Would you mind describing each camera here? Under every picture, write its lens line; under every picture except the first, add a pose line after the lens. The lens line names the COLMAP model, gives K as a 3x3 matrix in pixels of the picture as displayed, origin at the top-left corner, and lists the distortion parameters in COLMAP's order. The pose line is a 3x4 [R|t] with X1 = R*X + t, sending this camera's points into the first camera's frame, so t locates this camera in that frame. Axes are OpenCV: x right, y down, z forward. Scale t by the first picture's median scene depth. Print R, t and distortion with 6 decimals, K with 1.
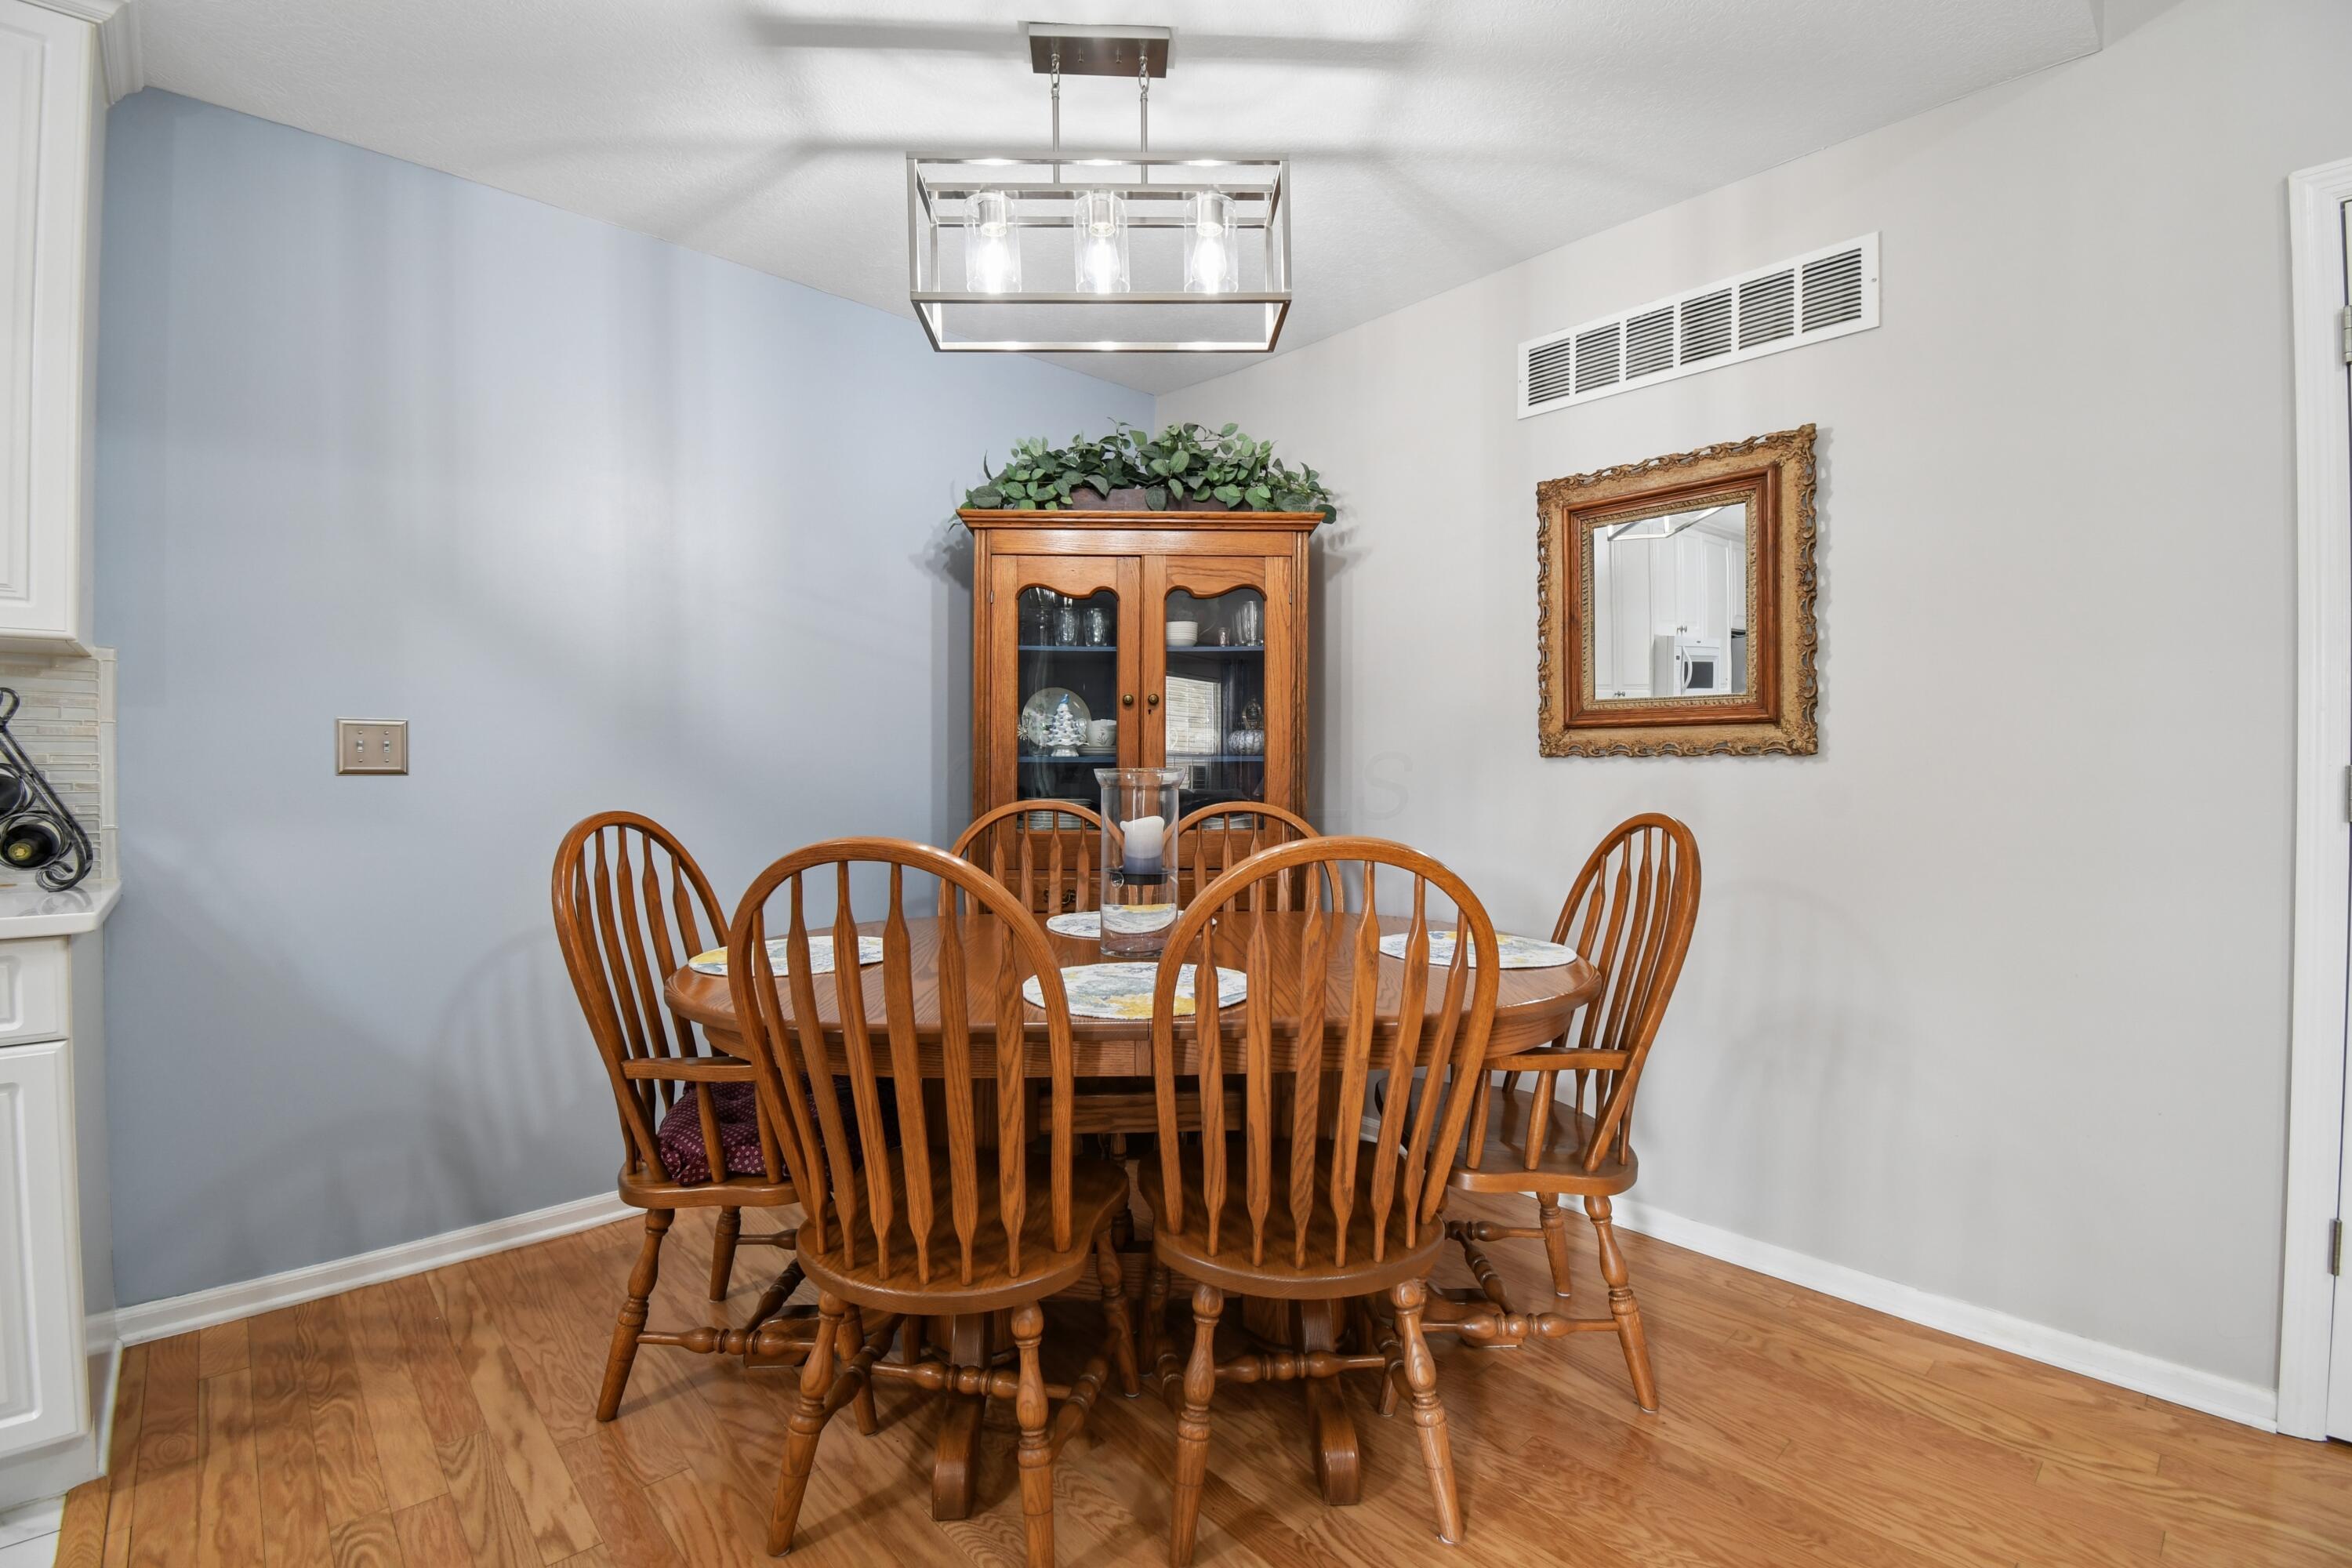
lens RADIAL K [[1055.3, 0, 1160.5], [0, 1055.3, 778.7], [0, 0, 1]] dist [-0.001120, -0.014023]
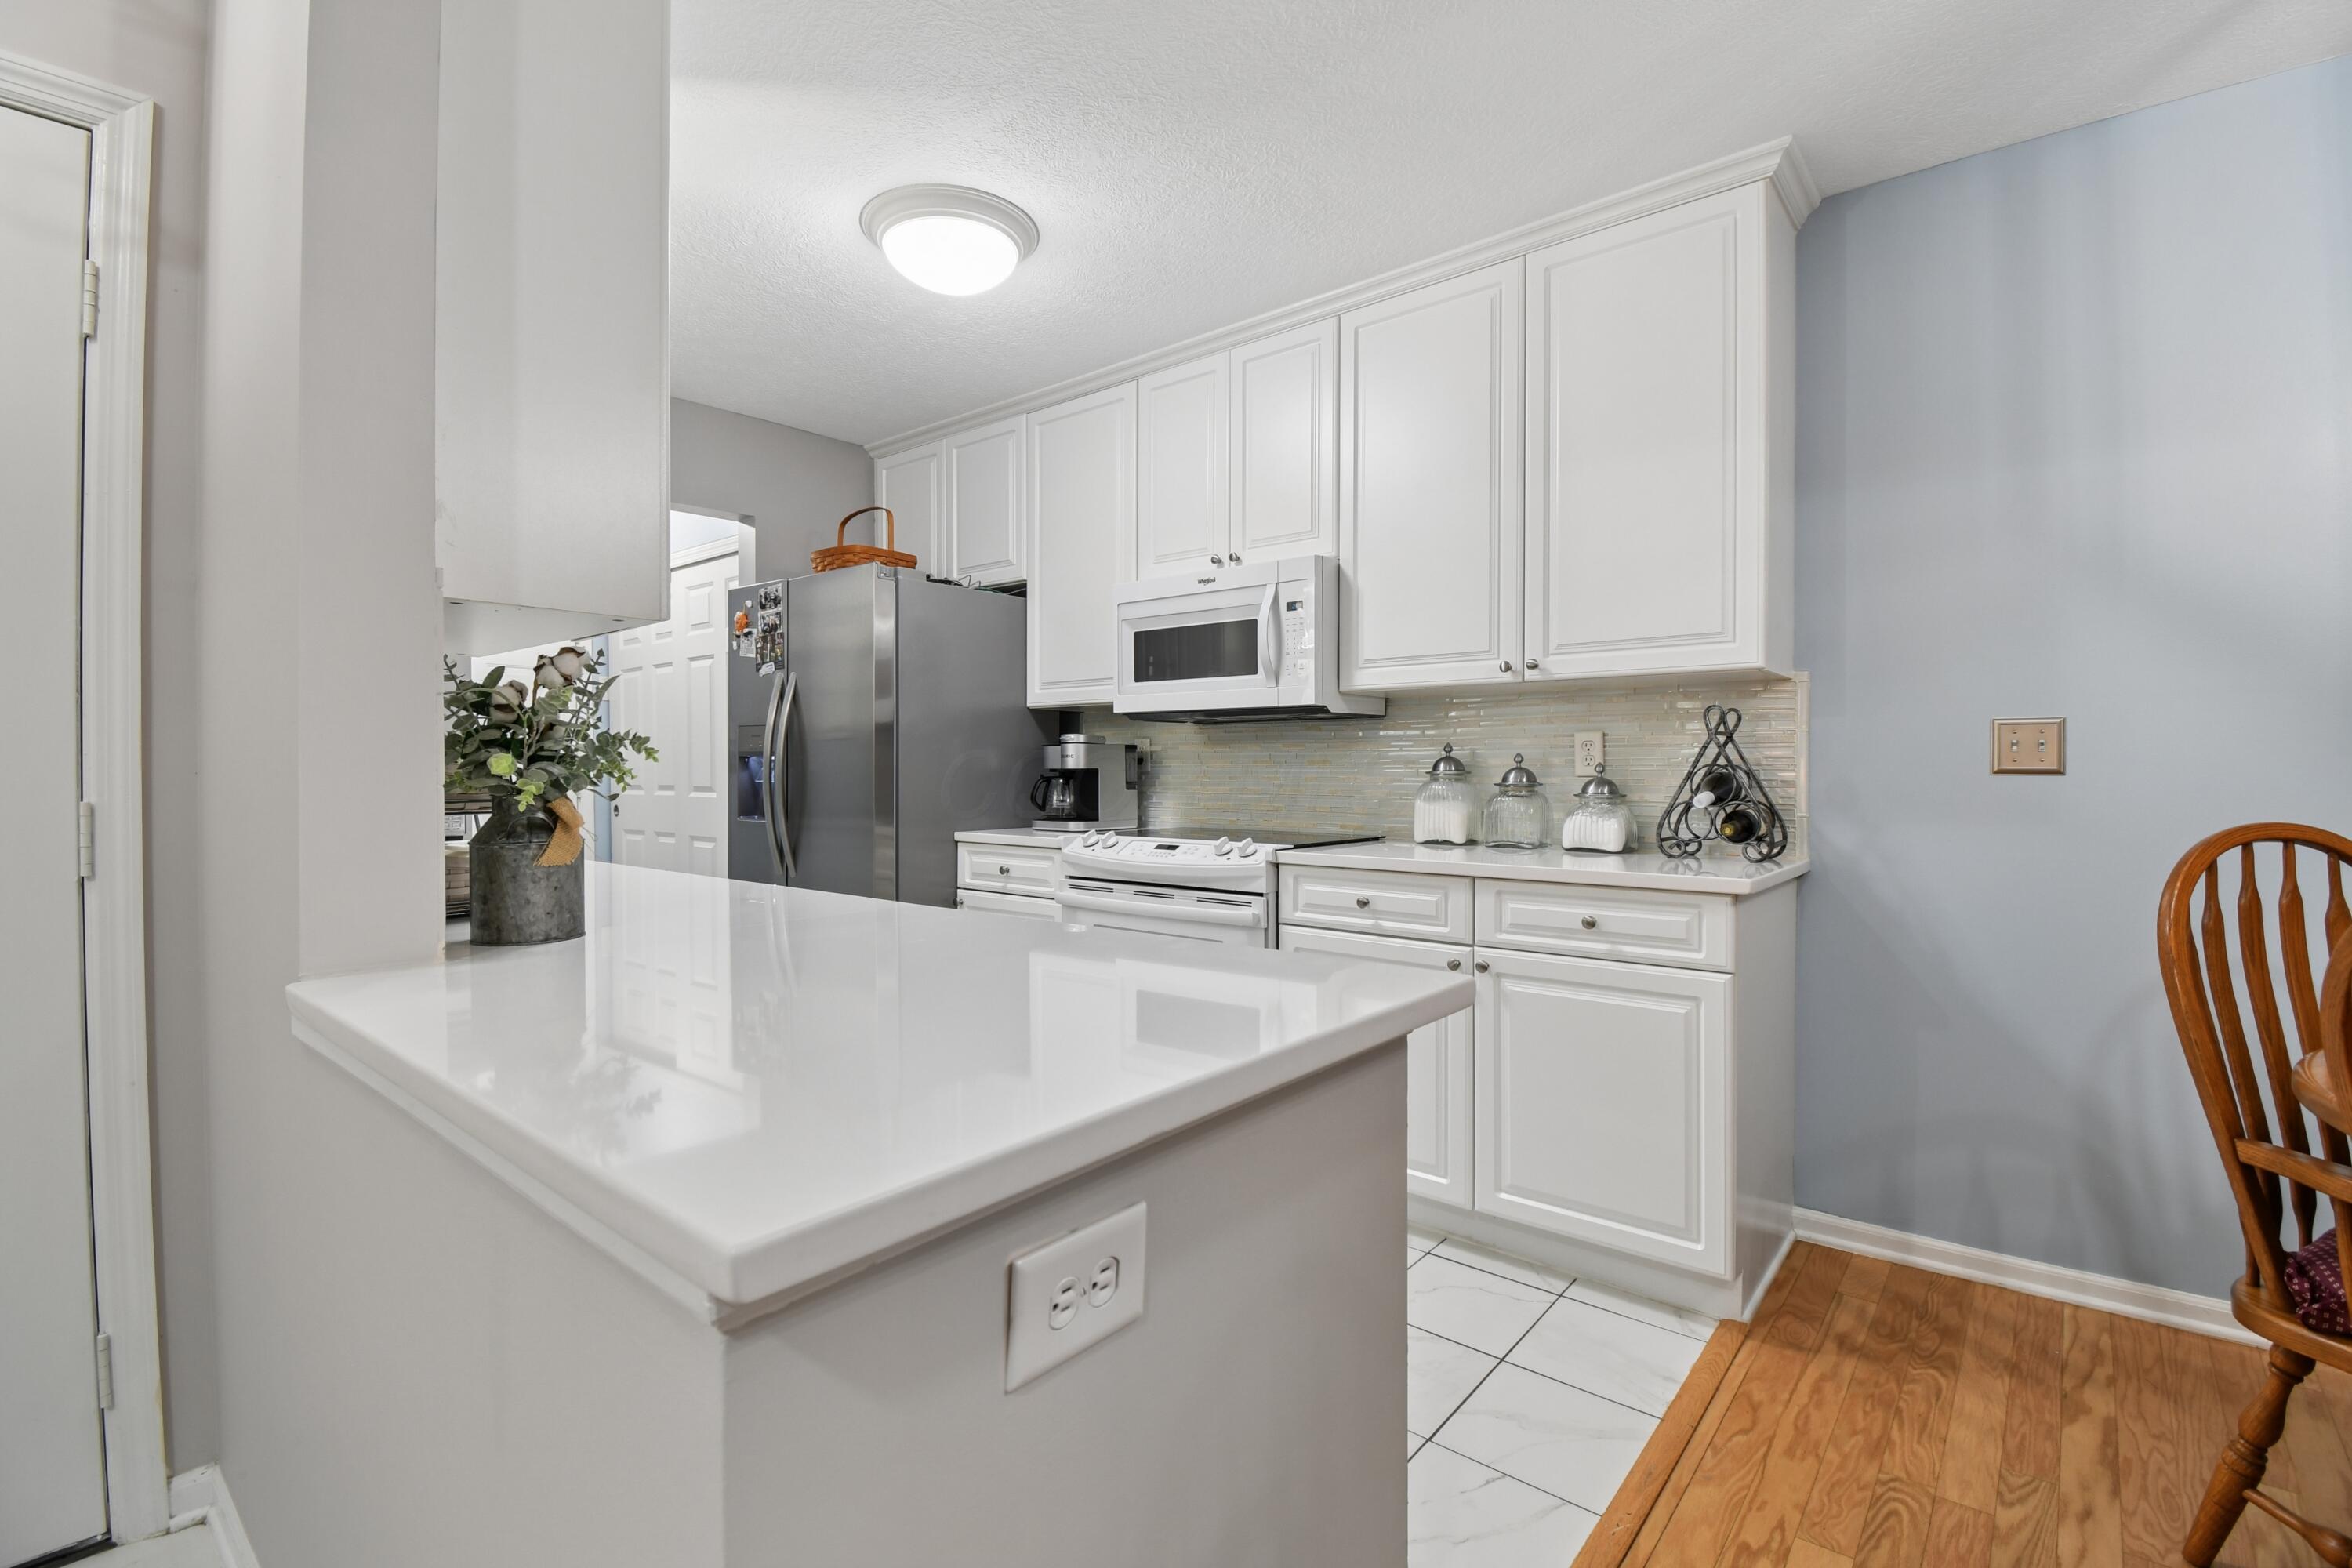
lens RADIAL K [[1055.3, 0, 1174.0], [0, 1055.3, 780.7], [0, 0, 1]] dist [-0.001120, -0.014023]
pose [[0.131462, 0.011184, -0.991258, 0.136813], [-0.010873, 0.999892, 0.009840, 0.001166], [0.991262, 0.009484, 0.131570, 0.094049]]
